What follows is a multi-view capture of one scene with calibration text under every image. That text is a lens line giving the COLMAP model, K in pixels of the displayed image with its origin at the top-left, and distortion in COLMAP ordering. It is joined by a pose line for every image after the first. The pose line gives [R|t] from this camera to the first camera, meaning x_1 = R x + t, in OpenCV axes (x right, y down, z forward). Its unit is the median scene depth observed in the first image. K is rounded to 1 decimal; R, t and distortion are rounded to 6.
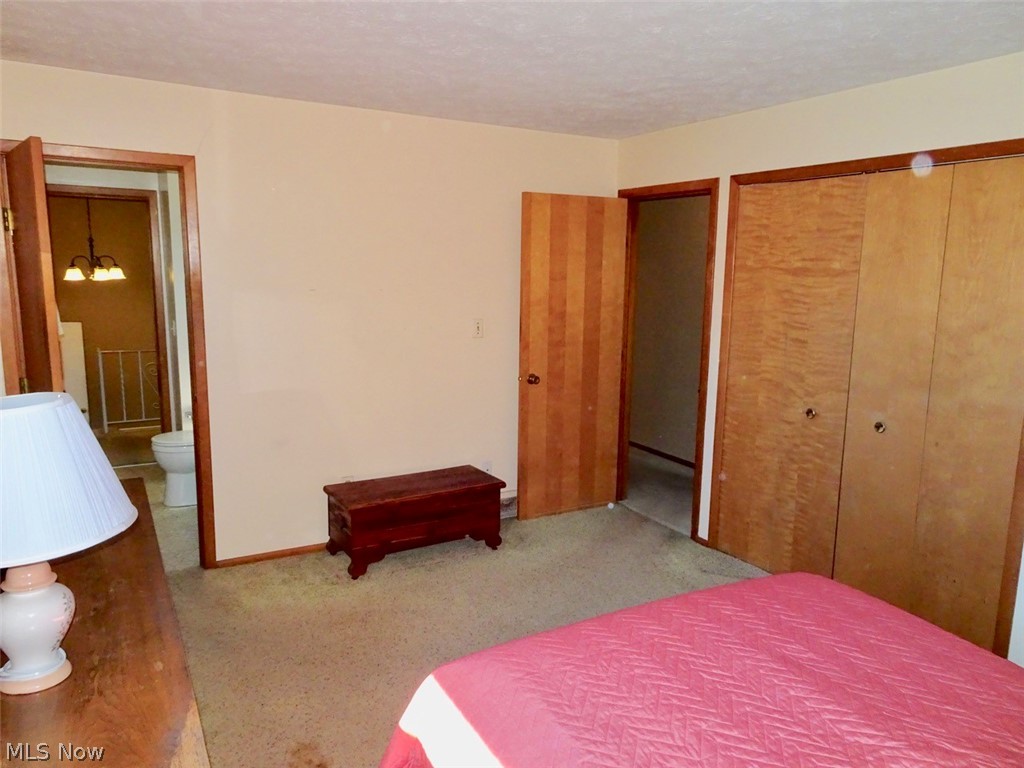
lens RADIAL K [[728.2, 0, 504.0], [0, 728.2, 384.7], [0, 0, 1]] dist [0.006445, -0.002779]
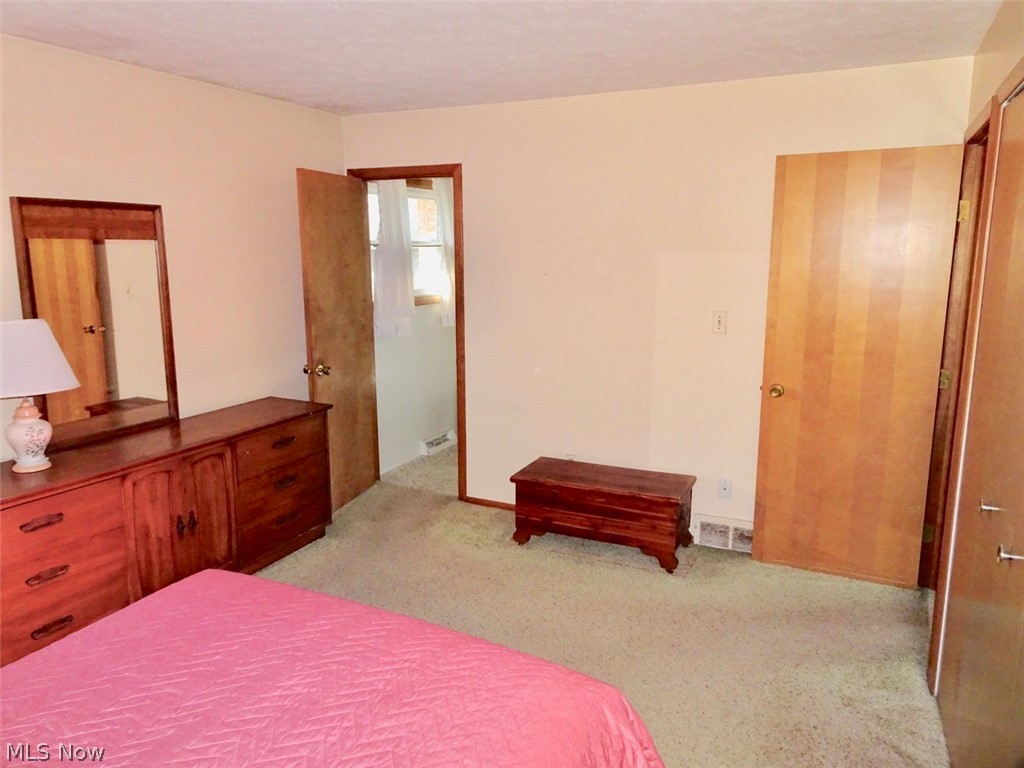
lens RADIAL K [[728.2, 0, 509.9], [0, 728.2, 383.3], [0, 0, 1]] dist [0.006445, -0.002779]
pose [[0.547782, 0.128179, -0.826744, 0.617324], [-0.123727, 0.989739, 0.071471, -0.041789], [0.827422, 0.063140, 0.558020, 0.356055]]
